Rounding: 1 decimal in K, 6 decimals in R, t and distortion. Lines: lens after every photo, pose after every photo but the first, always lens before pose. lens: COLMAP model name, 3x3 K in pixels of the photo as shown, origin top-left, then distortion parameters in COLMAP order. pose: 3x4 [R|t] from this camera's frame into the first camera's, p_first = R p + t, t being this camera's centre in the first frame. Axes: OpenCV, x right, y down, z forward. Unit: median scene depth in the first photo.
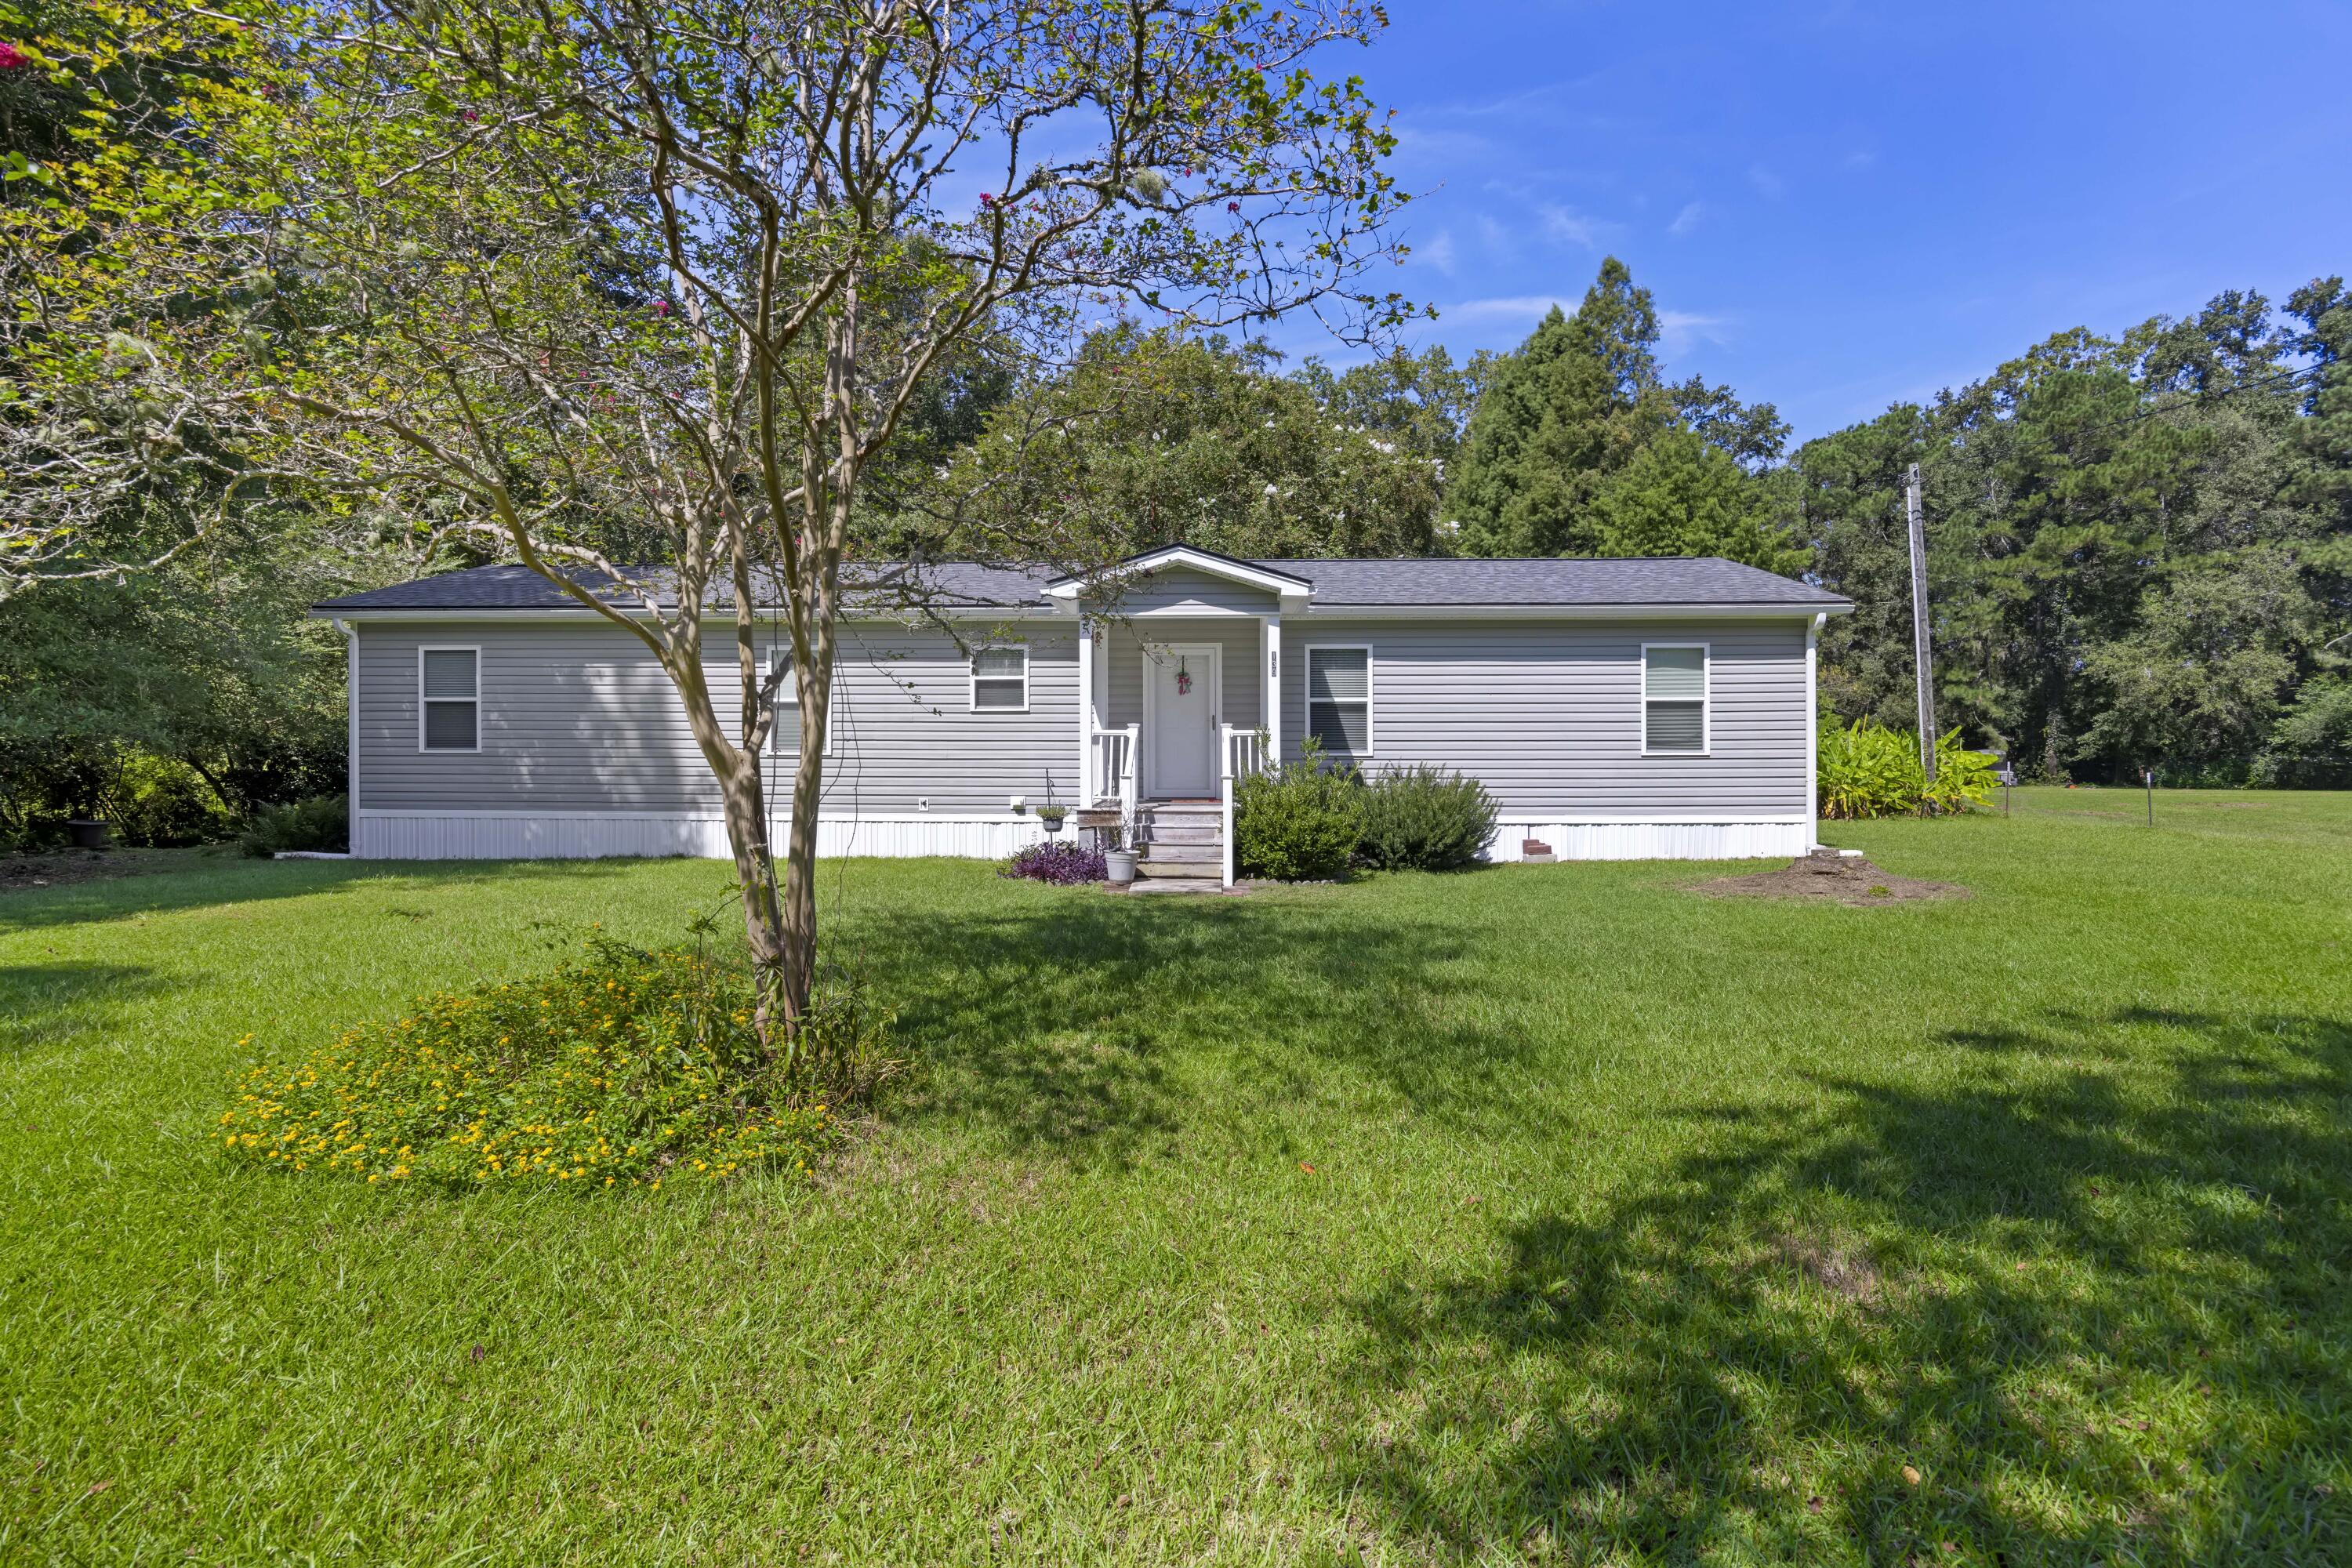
lens RADIAL K [[1064.1, 0, 1174.2], [0, 1064.1, 774.1], [0, 0, 1]] dist [-0.013391, 0.000608]
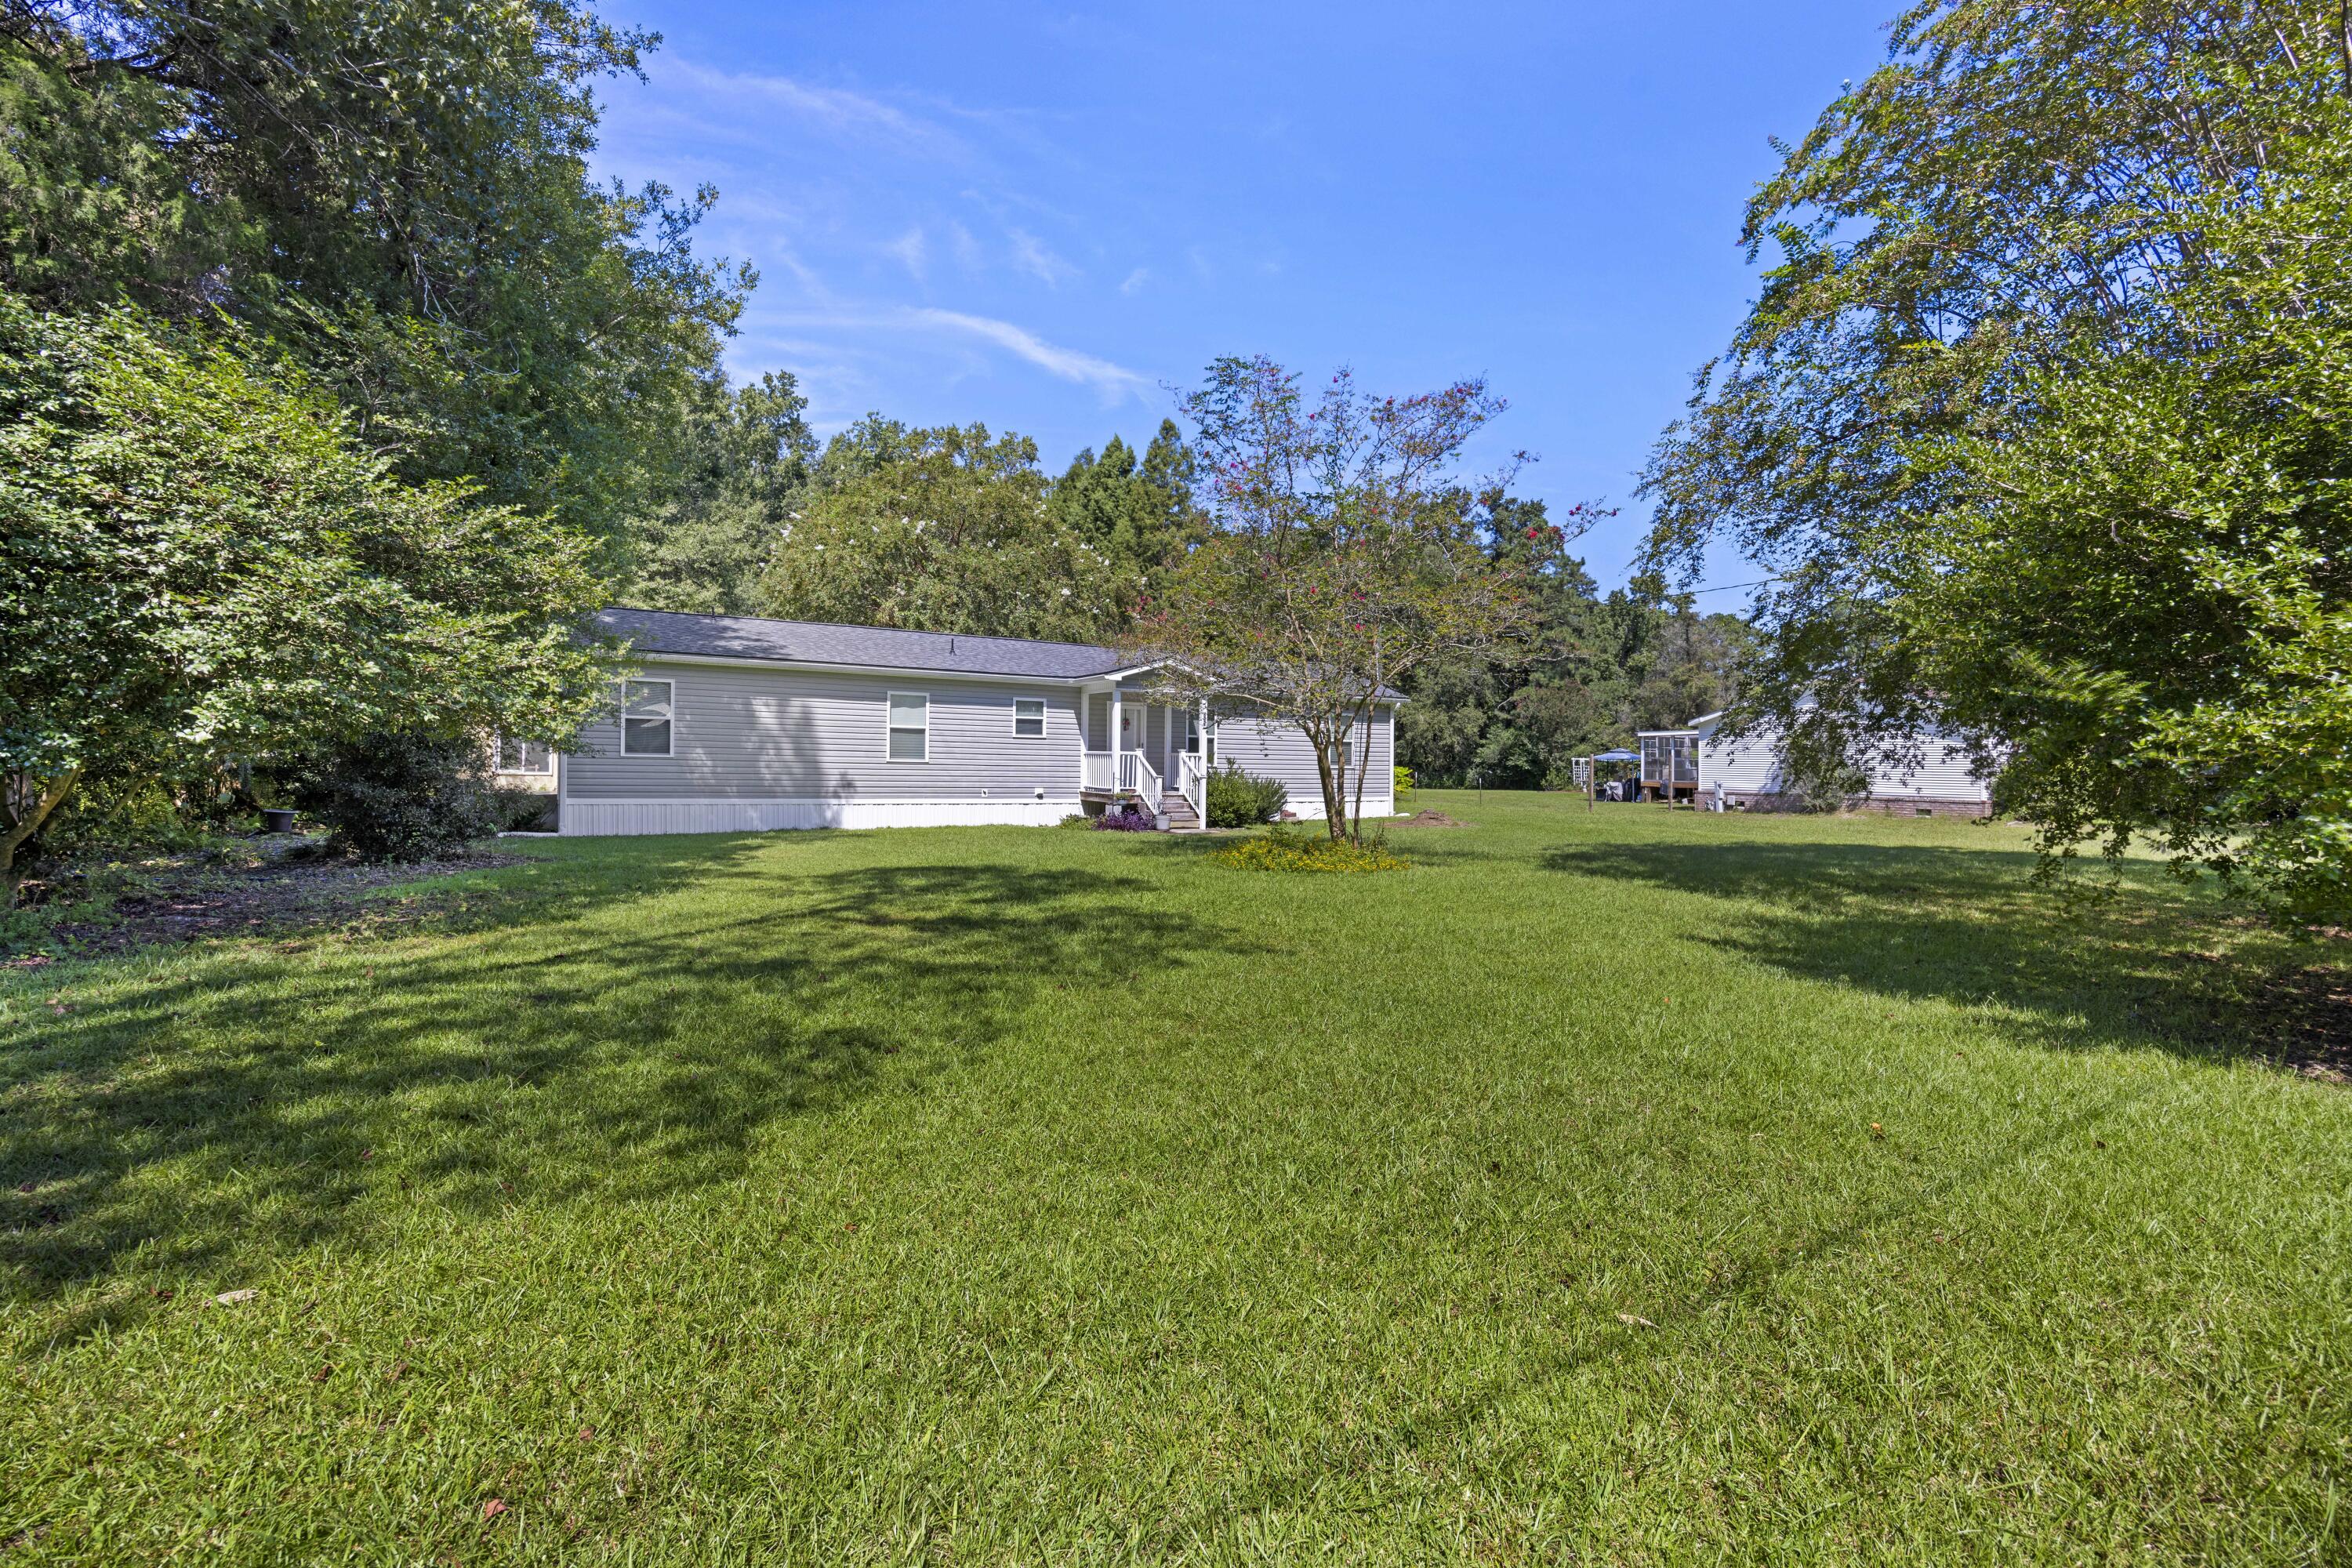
lens RADIAL K [[1017.9, 0, 1177.3], [0, 1017.9, 789.1], [0, 0, 1]] dist [0.000469, 0.000000]
pose [[0.847041, -0.000481, 0.531528, -0.303820], [-0.005135, 0.999946, 0.009088, 0.002228], [-0.531503, -0.010427, 0.846992, -0.179401]]
